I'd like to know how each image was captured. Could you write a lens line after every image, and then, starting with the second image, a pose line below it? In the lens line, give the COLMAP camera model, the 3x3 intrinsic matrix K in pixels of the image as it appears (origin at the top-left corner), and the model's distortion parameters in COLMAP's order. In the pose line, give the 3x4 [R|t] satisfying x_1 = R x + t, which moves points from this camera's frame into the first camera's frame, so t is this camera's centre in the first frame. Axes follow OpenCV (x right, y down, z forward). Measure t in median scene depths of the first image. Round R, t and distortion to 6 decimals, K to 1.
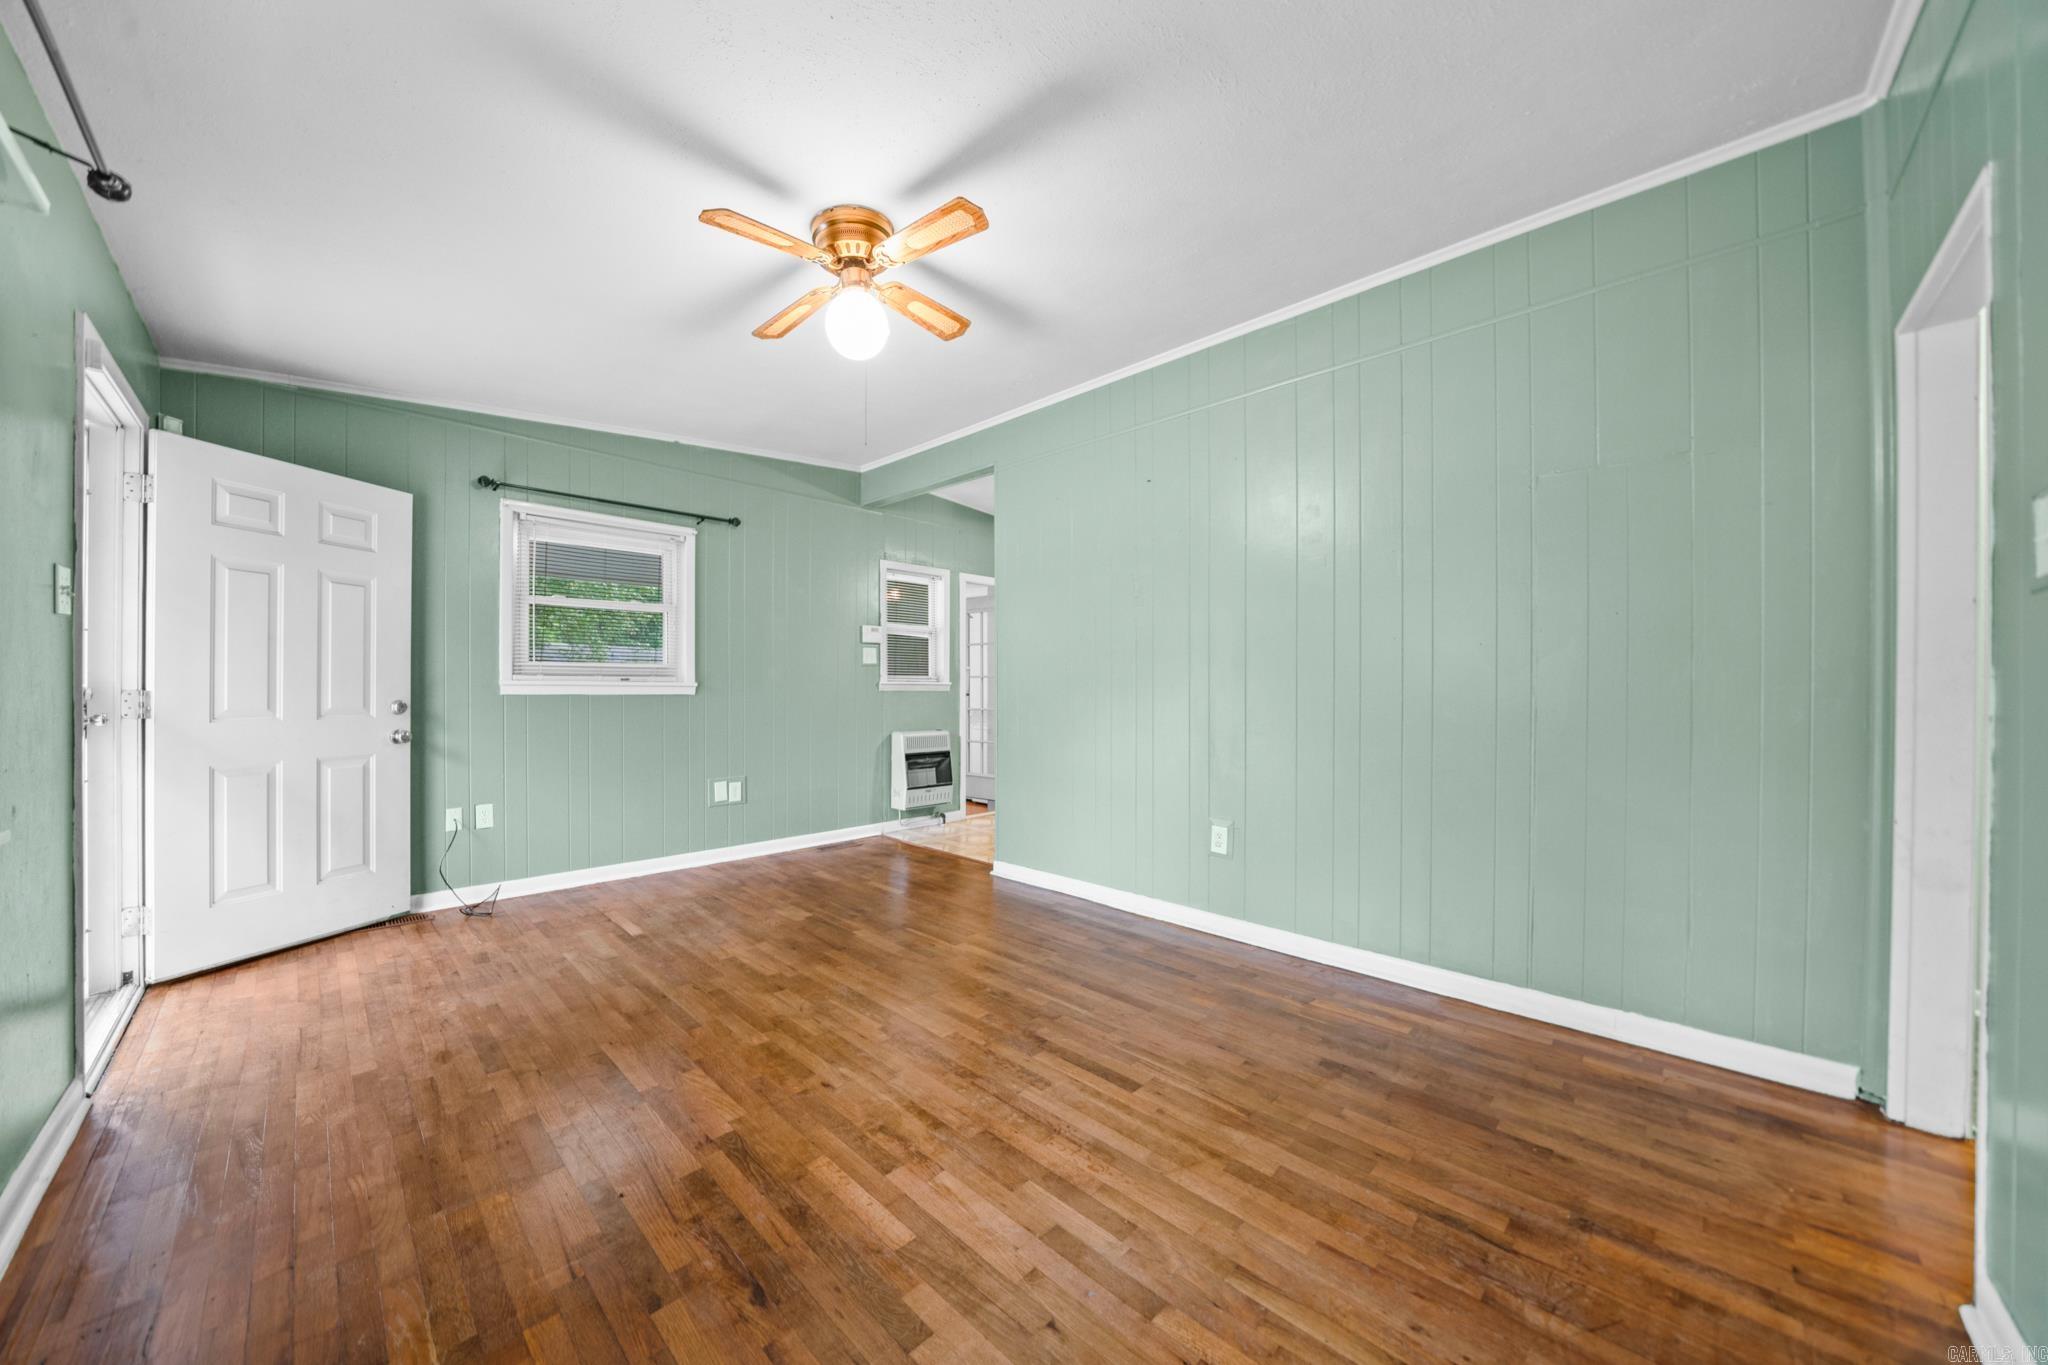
lens RADIAL K [[727.4, 0, 1016.7], [0, 727.4, 684.6], [0, 0, 1]] dist [-0.021582, 0.000349]
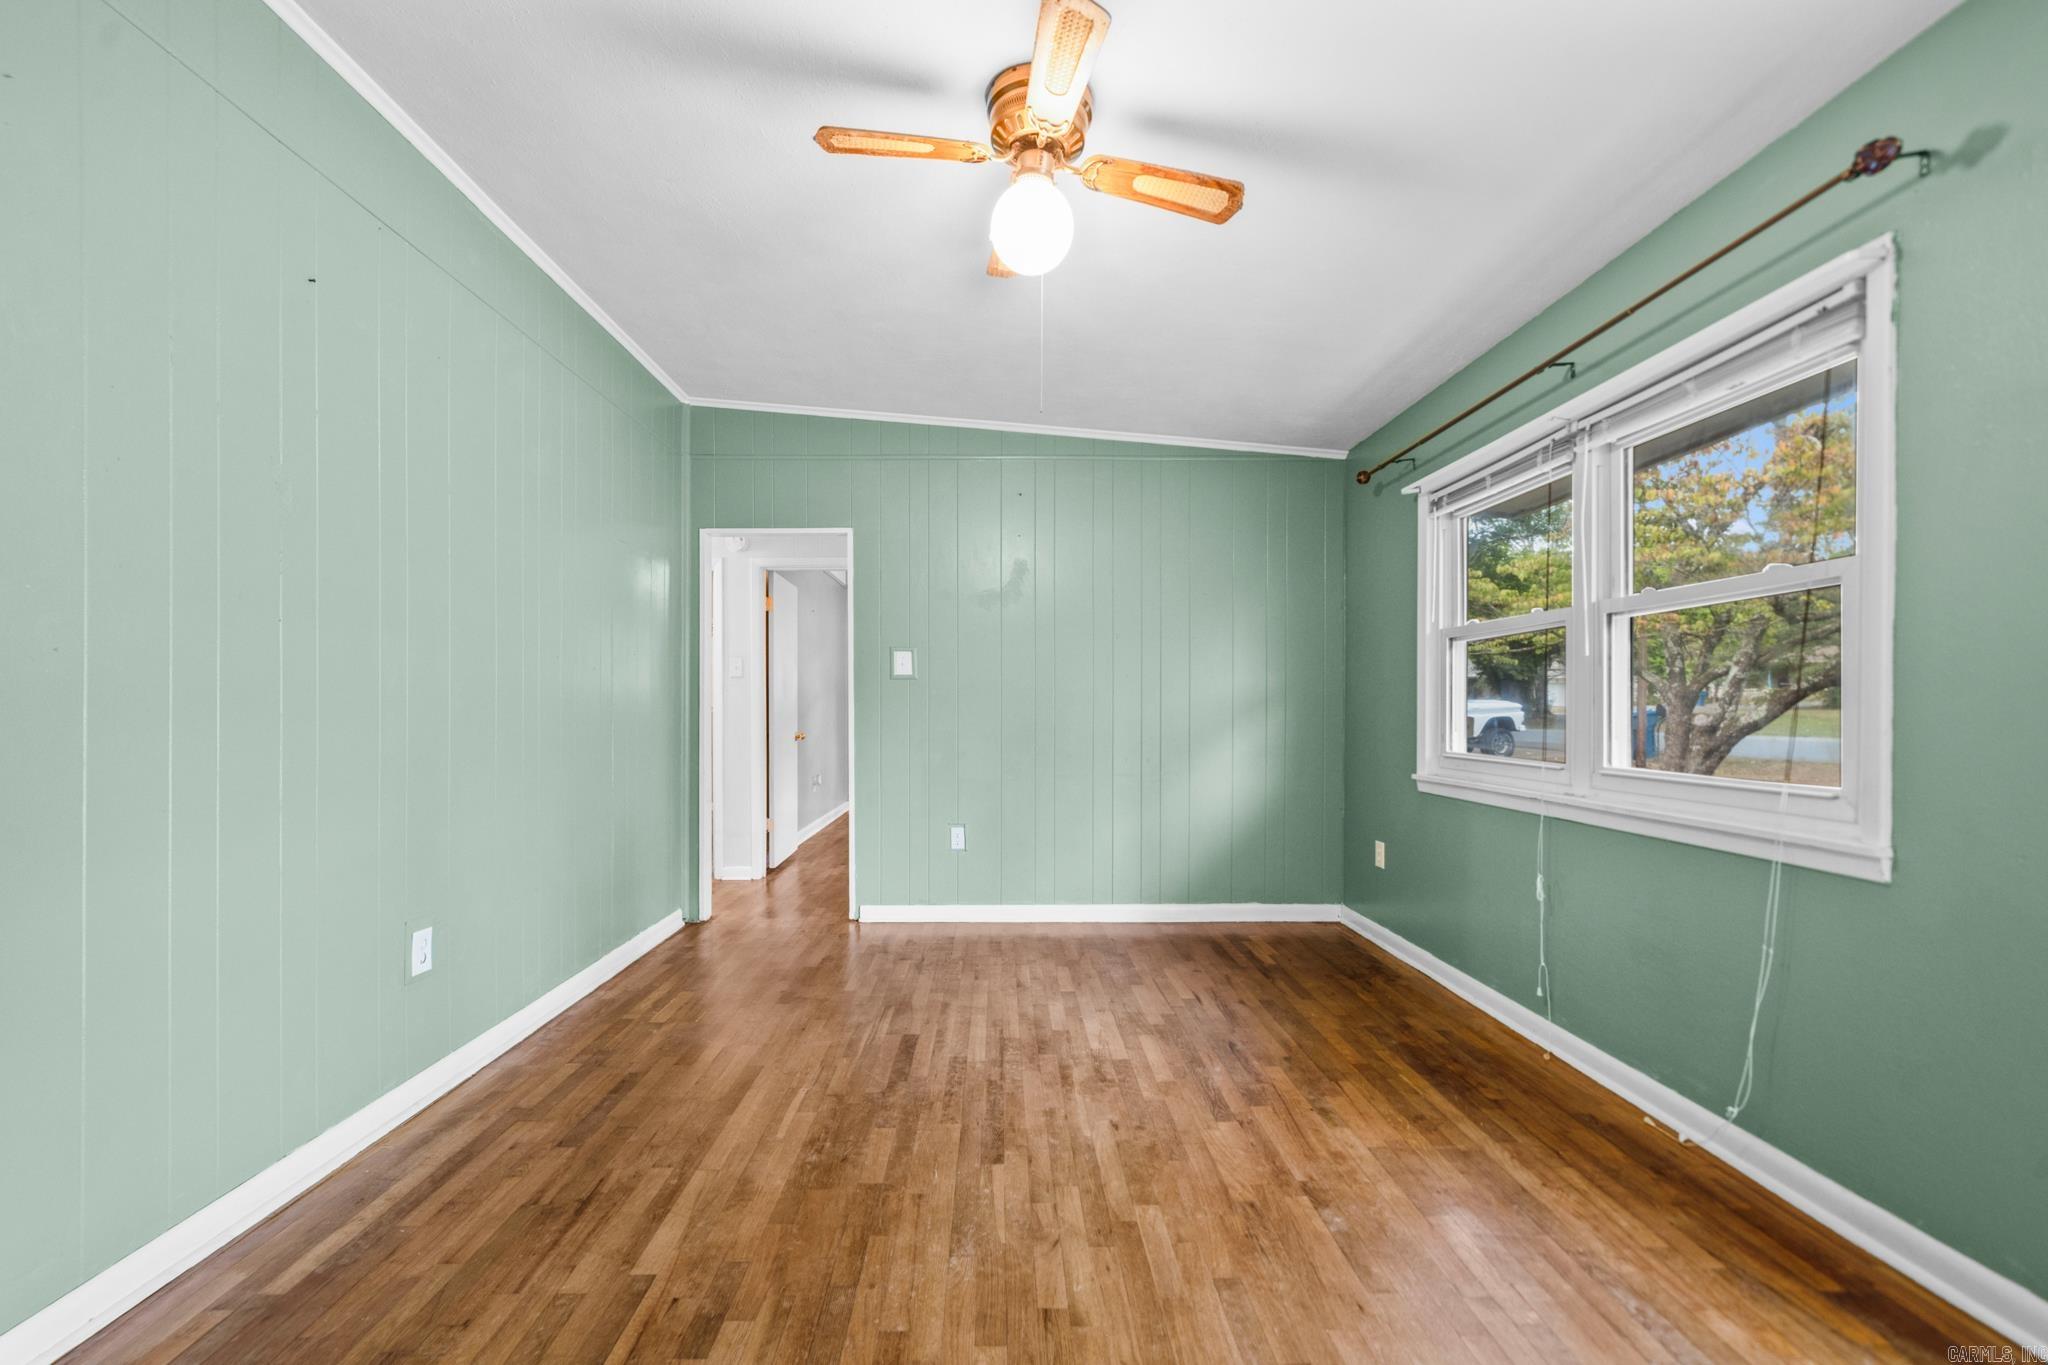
lens RADIAL K [[826.0, 0, 992.3], [0, 826.0, 699.2], [0, 0, 1]] dist [-0.003011, 0.001531]
pose [[-0.699744, 0.009456, 0.714331, -0.609616], [-0.003470, 0.999856, -0.016636, 0.009600], [-0.714385, -0.014120, -0.699610, 1.233217]]
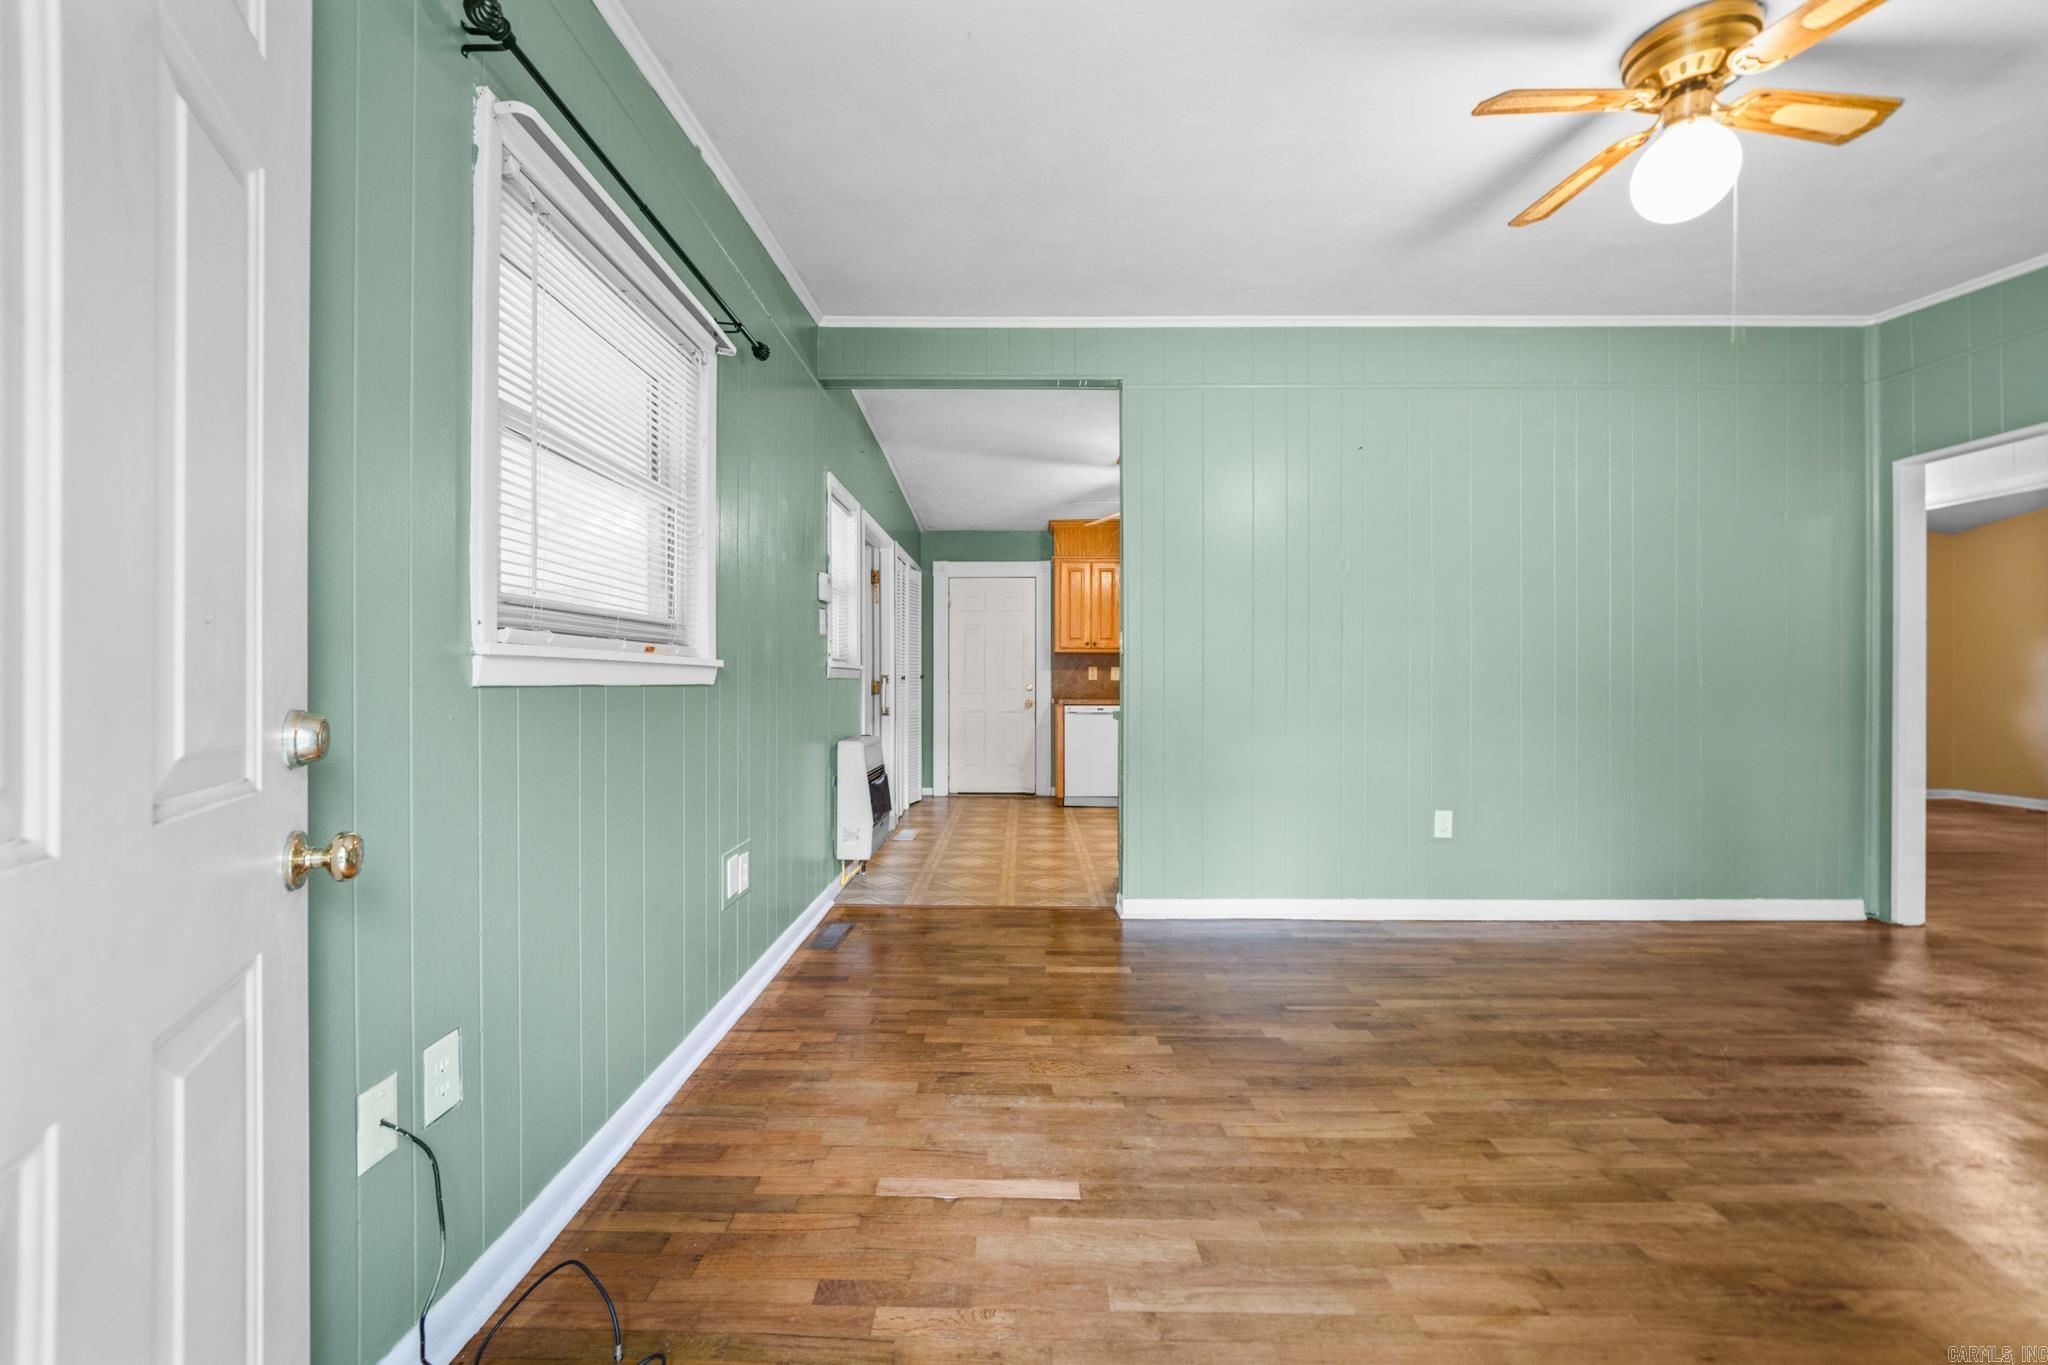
lens RADIAL K [[758.7, 0, 1020.8], [0, 758.7, 678.1], [0, 0, 1]] dist [-0.012858, -0.000547]
pose [[0.721273, -0.000302, 0.692651, -0.932083], [0.000870, 1.000000, -0.000471, 0.010398], [-0.692651, 0.000943, 0.721273, 0.696334]]
